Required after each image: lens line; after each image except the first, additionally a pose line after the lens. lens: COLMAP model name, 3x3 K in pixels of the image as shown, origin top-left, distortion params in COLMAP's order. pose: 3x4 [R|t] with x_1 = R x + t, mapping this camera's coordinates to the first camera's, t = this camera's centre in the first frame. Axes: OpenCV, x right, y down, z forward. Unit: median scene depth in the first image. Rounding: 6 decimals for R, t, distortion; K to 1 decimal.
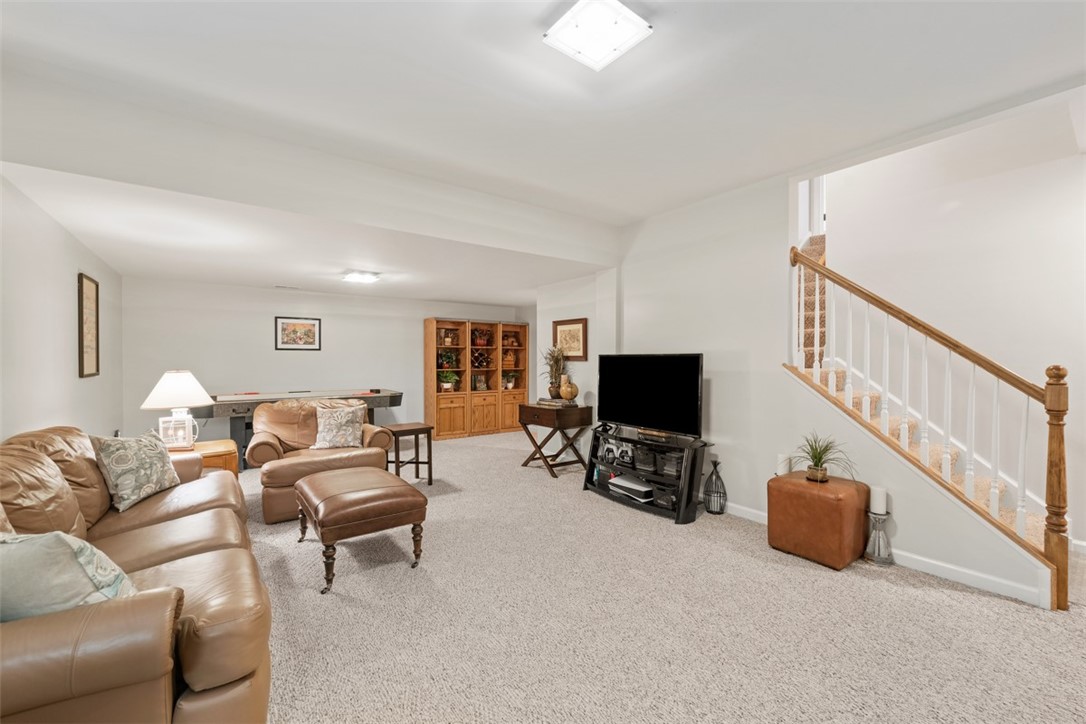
lens RADIAL K [[441.0, 0, 545.8], [0, 441.0, 362.5], [0, 0, 1]] dist [-0.000341, -0.003273]
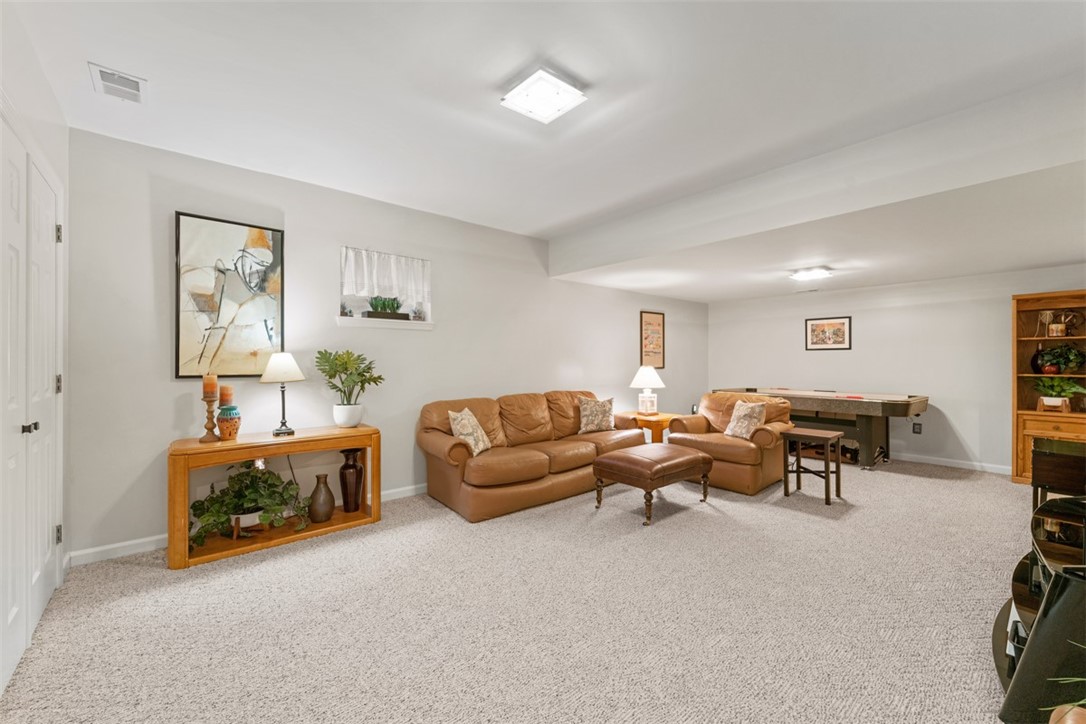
lens RADIAL K [[461.5, 0, 545.2], [0, 461.5, 359.4], [0, 0, 1]] dist [-0.003735, -0.000205]
pose [[0.032193, -0.000179, -0.999482, 0.488758], [-0.007087, 0.999975, -0.000408, -0.001177], [0.999457, 0.007097, 0.032191, 0.330075]]
